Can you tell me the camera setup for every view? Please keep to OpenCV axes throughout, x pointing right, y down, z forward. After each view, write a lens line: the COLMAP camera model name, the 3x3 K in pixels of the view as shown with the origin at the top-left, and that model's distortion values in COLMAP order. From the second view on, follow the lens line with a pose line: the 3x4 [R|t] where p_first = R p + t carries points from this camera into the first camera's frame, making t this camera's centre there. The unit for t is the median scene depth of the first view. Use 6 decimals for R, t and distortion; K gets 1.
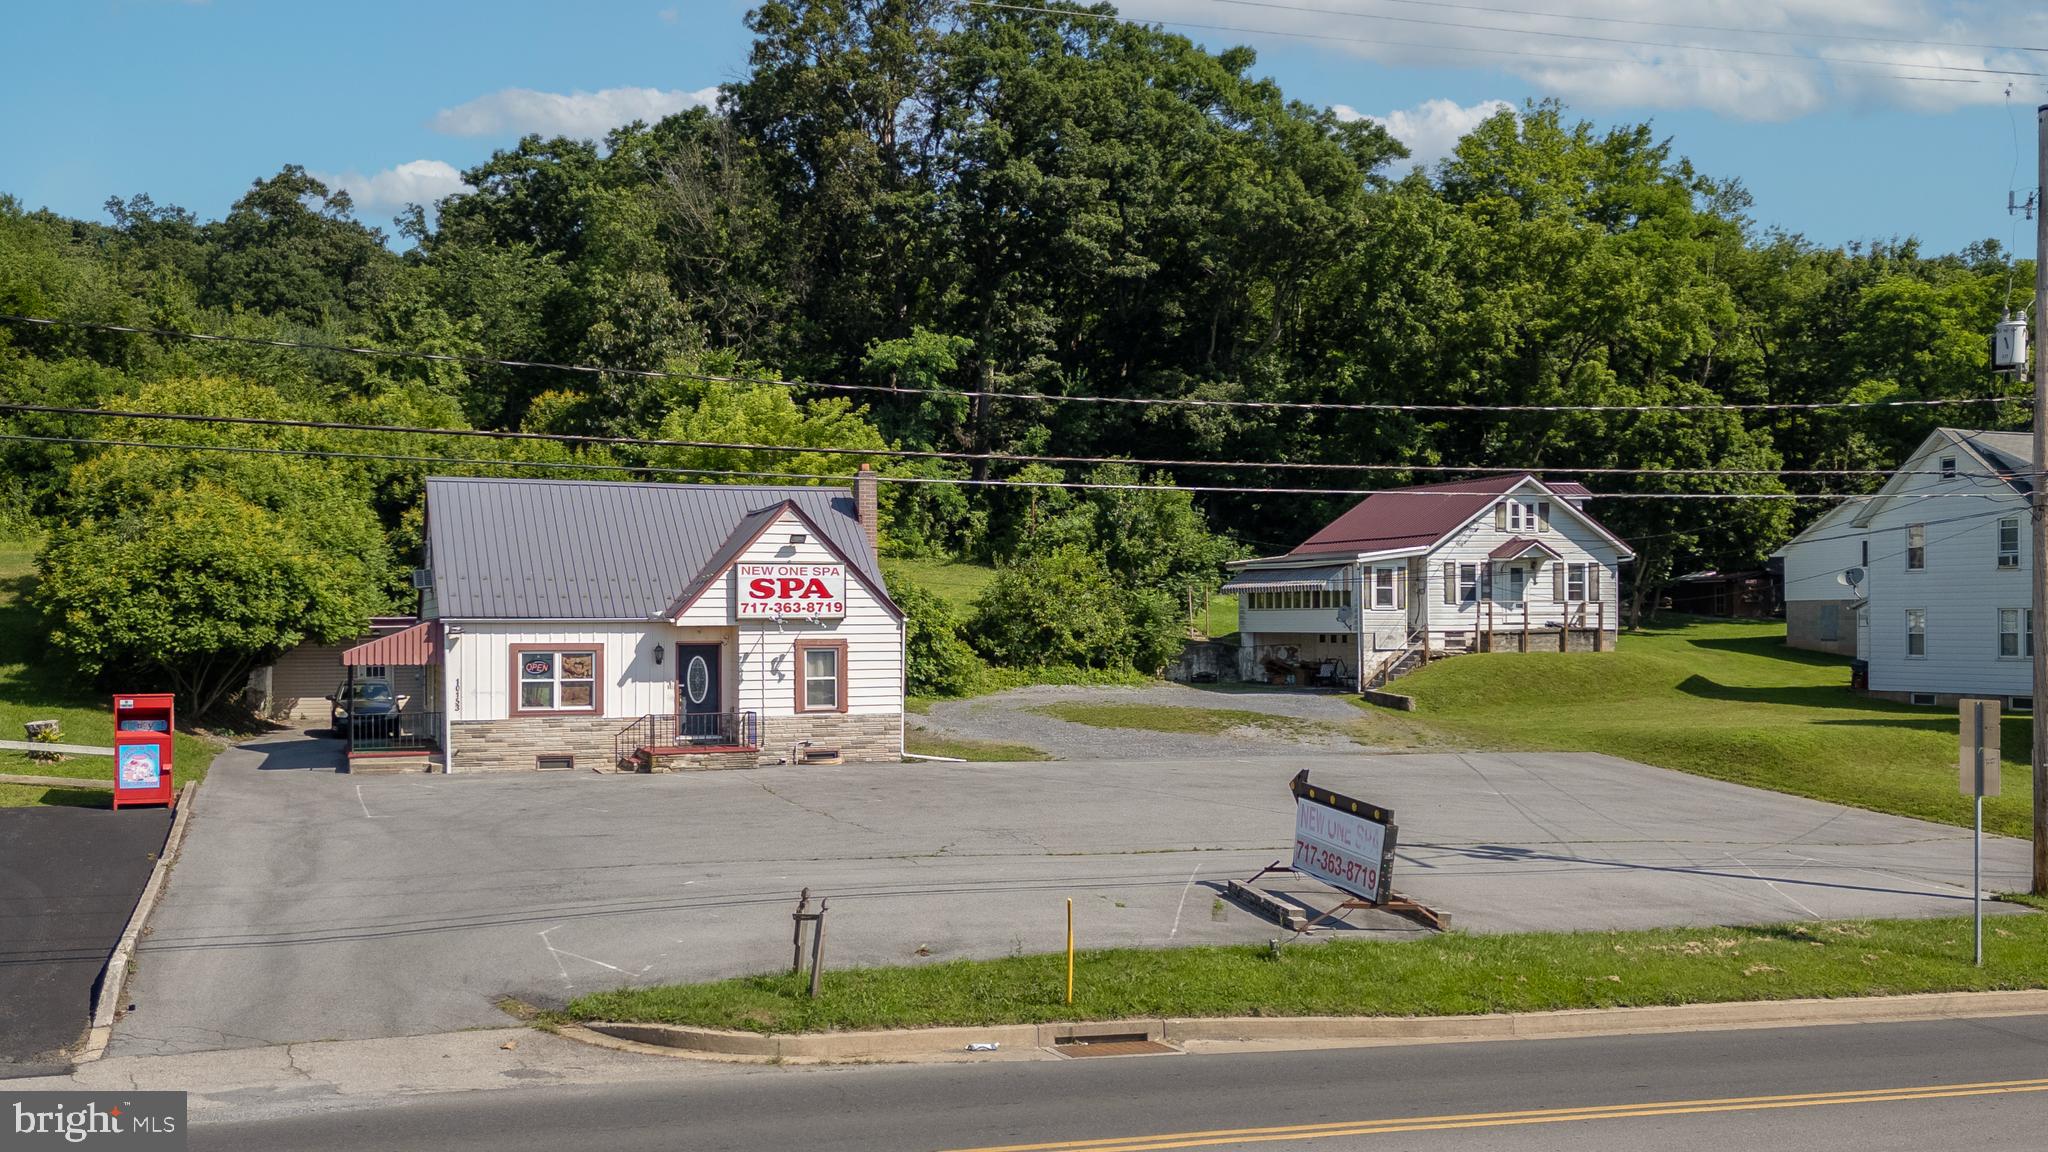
lens RADIAL K [[1832.6, 0, 954.4], [0, 1832.6, 609.0], [0, 0, 1]] dist [0.148610, -0.196734]
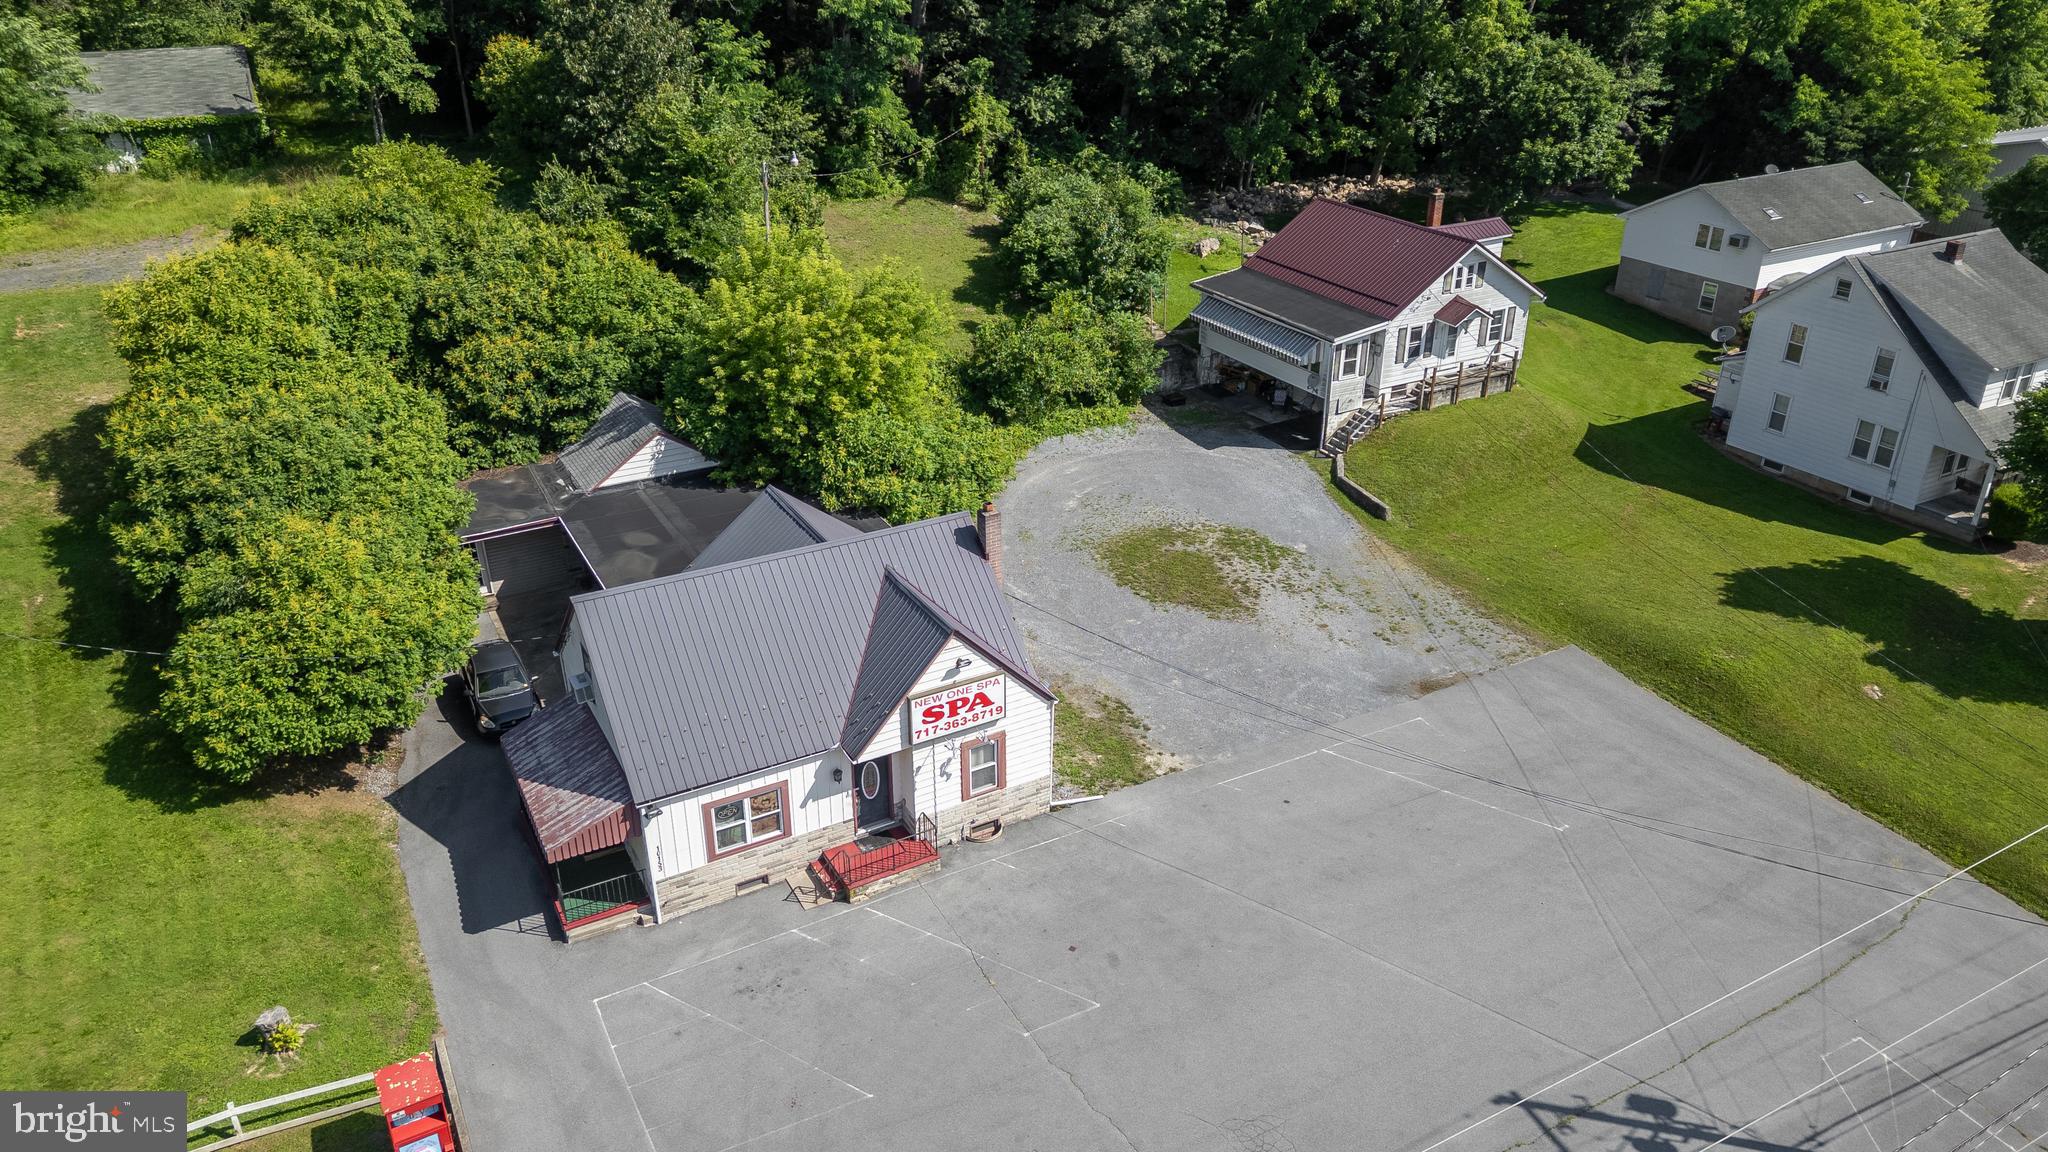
lens RADIAL K [[1448.4, 0, 1024.5], [0, 1448.4, 547.7], [0, 0, 1]] dist [0.089188, -0.096080]
pose [[0.984467, -0.073430, 0.159476, -0.176075], [-0.003135, 0.900839, 0.434142, -0.450865], [-0.175542, -0.427899, 0.886616, 0.292042]]
